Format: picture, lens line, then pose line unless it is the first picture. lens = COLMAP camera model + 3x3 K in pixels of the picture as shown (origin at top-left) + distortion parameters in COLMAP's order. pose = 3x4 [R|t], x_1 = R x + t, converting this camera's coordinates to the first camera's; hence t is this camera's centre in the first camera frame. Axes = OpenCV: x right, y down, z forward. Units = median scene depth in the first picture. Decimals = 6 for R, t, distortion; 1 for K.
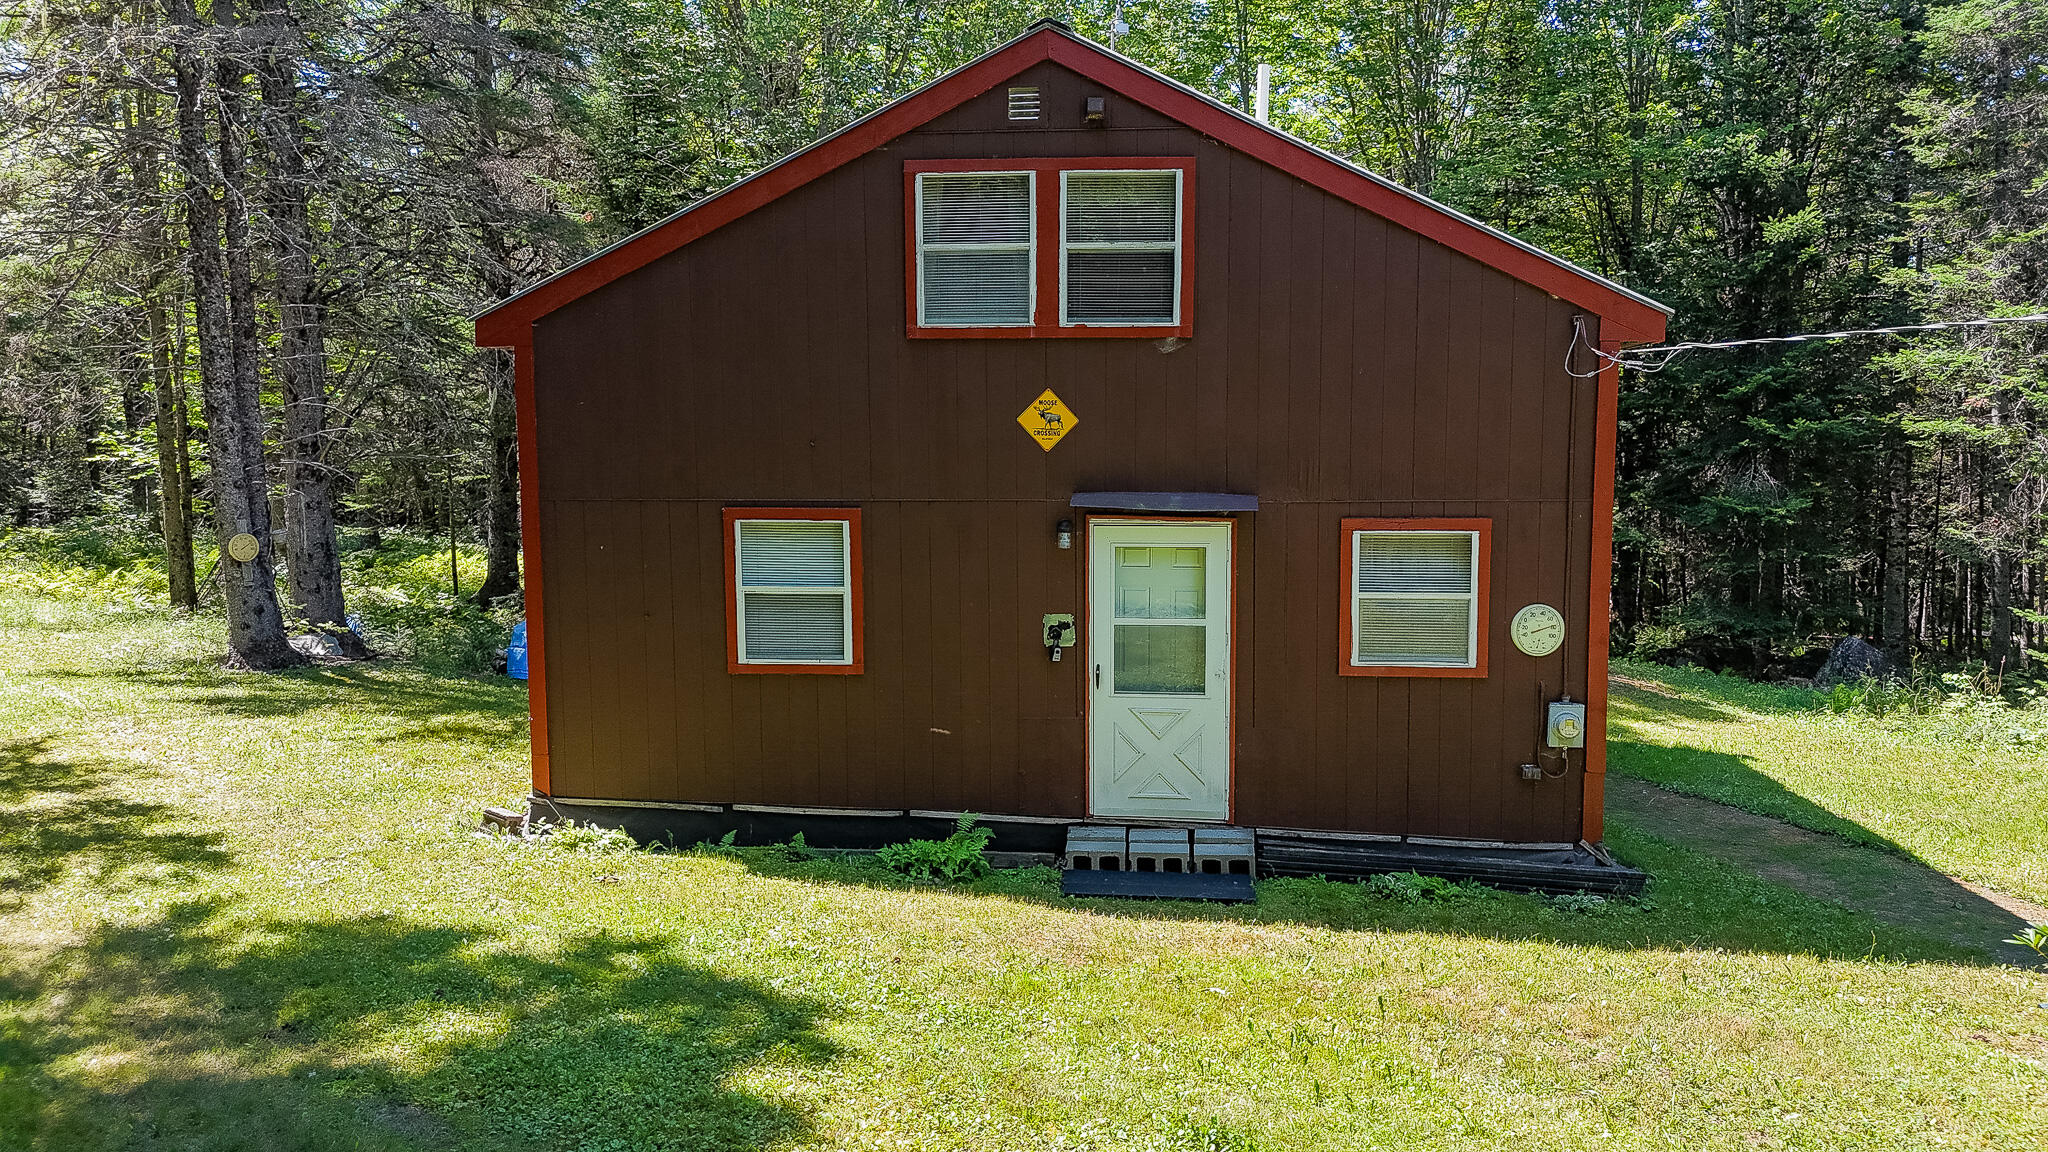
lens RADIAL K [[1551.7, 0, 1017.3], [0, 1551.7, 597.5], [0, 0, 1]] dist [0.050163, -0.005592]
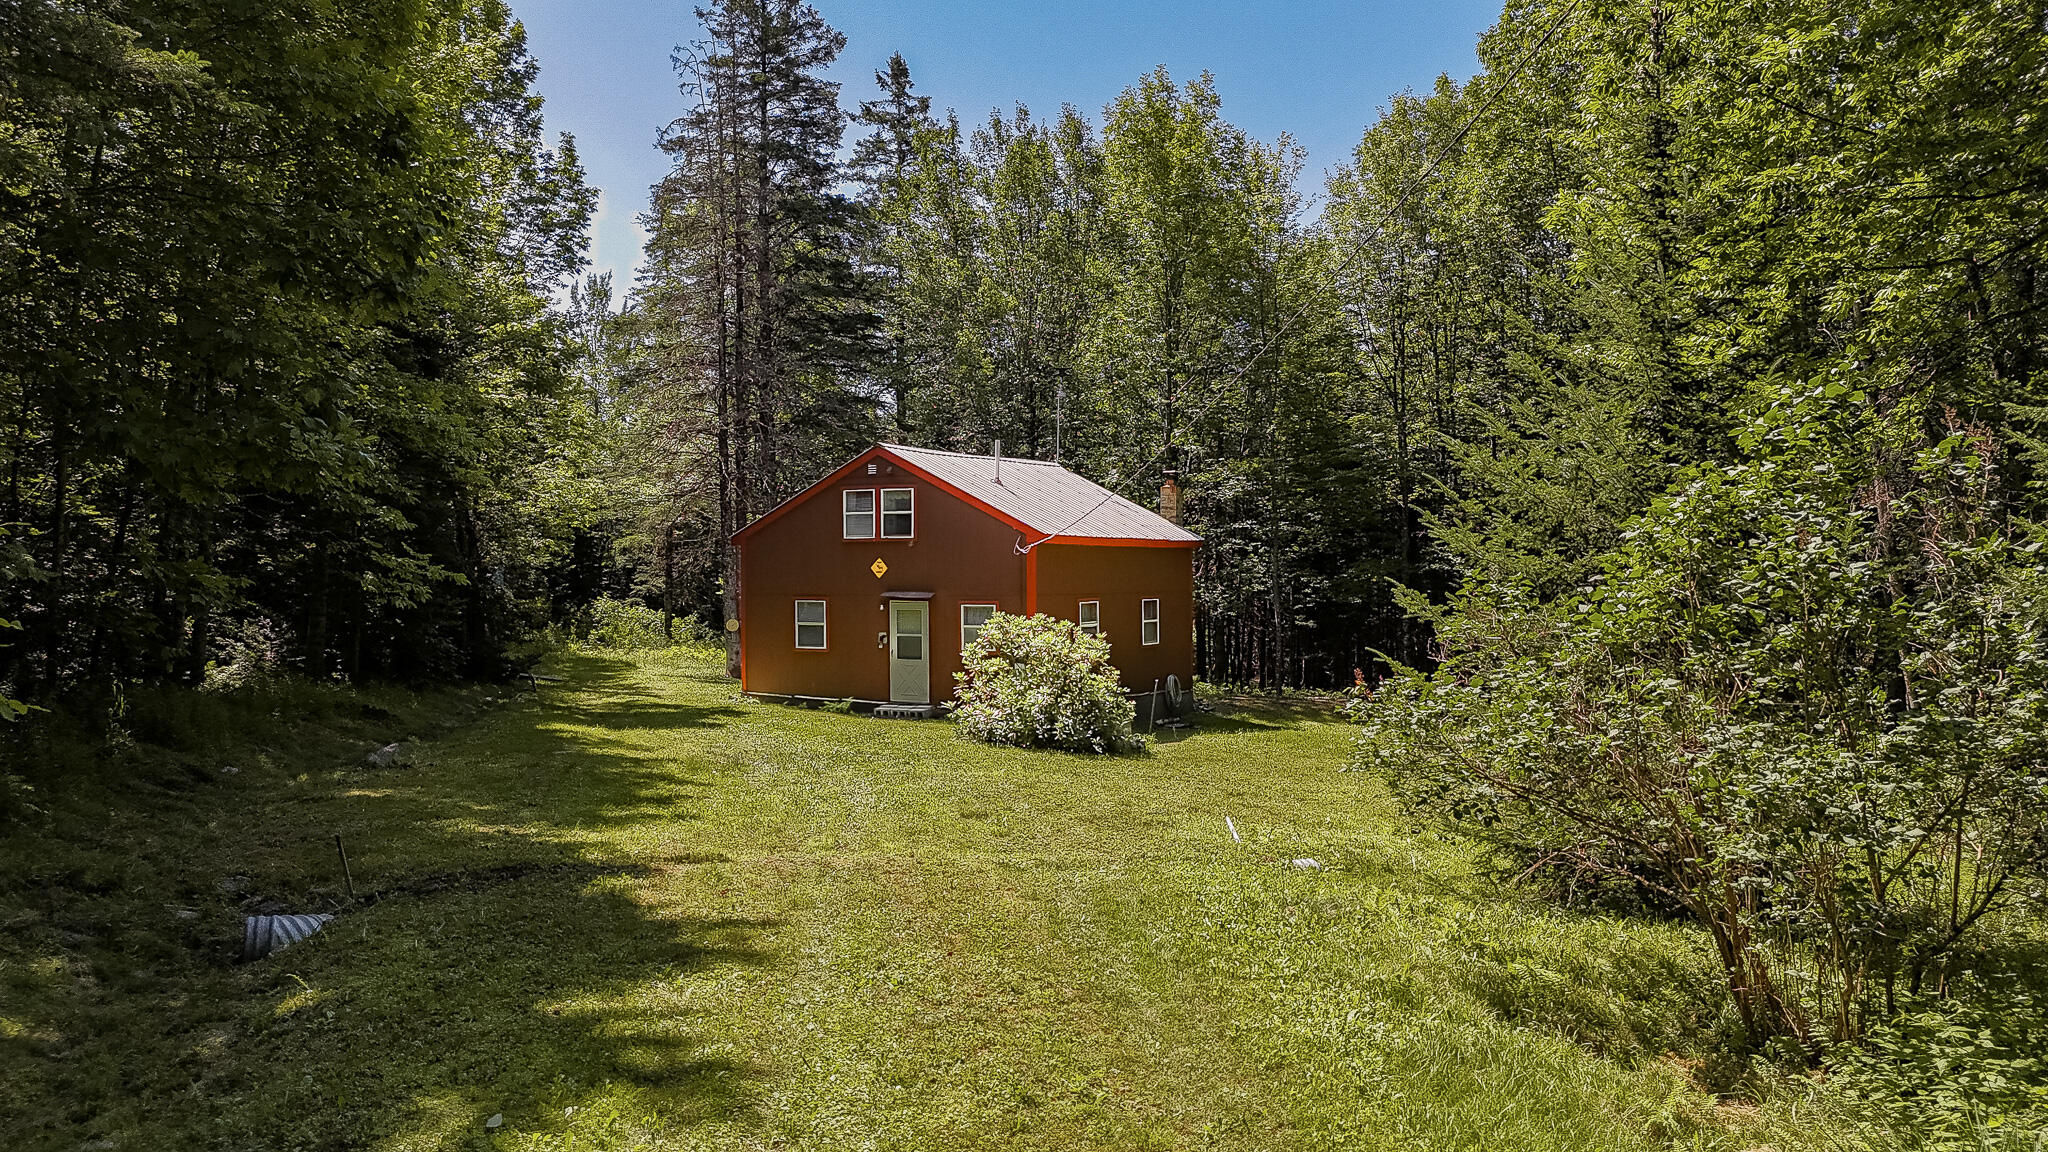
lens RADIAL K [[1551.7, 0, 1031.7], [0, 1551.7, 573.7], [0, 0, 1]] dist [0.050163, -0.005592]
pose [[0.910460, 0.000239, -0.413597, 1.551416], [-0.047688, 0.993391, -0.104403, 0.200402], [0.410838, 0.114779, 0.904454, -1.633416]]
